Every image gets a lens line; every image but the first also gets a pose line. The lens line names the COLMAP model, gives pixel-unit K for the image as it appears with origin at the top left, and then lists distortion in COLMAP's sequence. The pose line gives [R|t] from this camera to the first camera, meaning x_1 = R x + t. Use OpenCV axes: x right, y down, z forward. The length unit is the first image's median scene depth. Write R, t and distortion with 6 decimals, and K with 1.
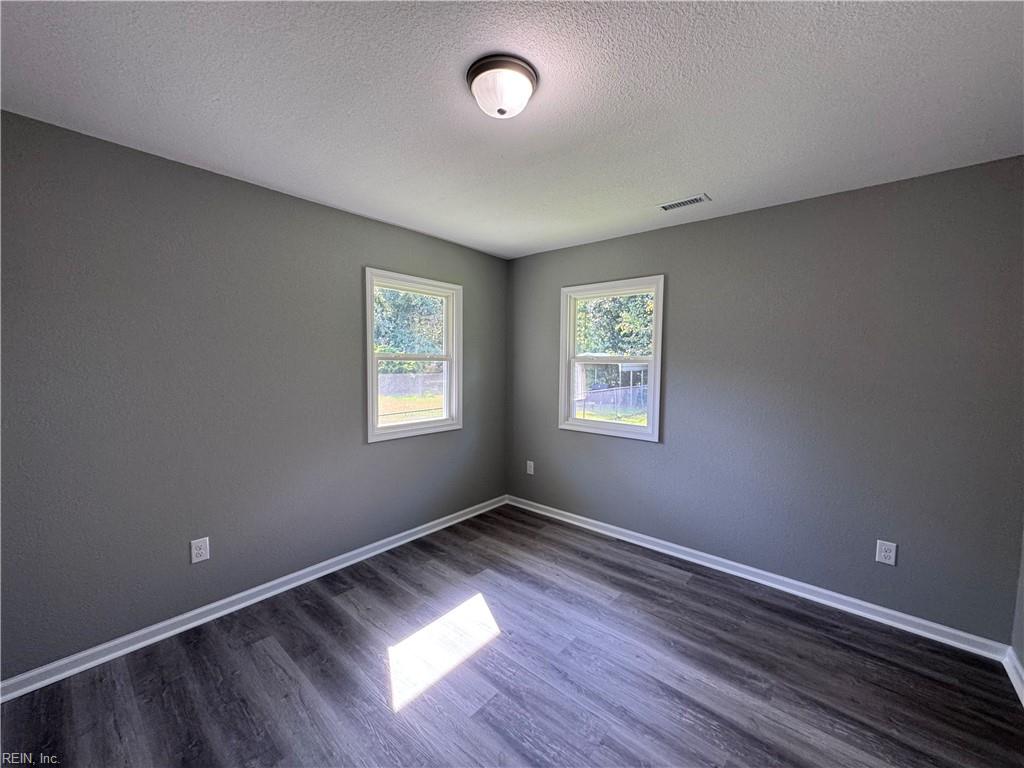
lens RADIAL K [[409.7, 0, 512.1], [0, 409.7, 389.5], [0, 0, 1]] dist [-0.004409, 0.001023]
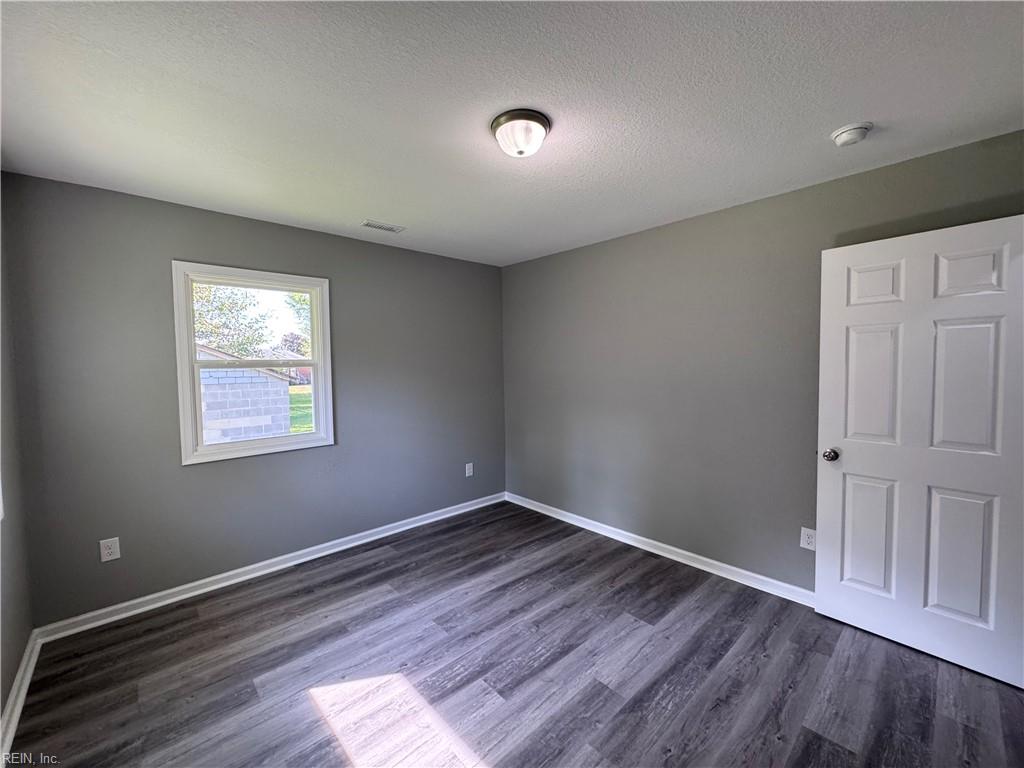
lens RADIAL K [[409.7, 0, 513.4], [0, 409.7, 389.2], [0, 0, 1]] dist [-0.004409, 0.001023]
pose [[0.104749, -0.074896, 0.991674, -0.732231], [0.084827, 0.994199, 0.066127, -0.045543], [-0.990874, 0.077194, 0.110495, 0.539768]]
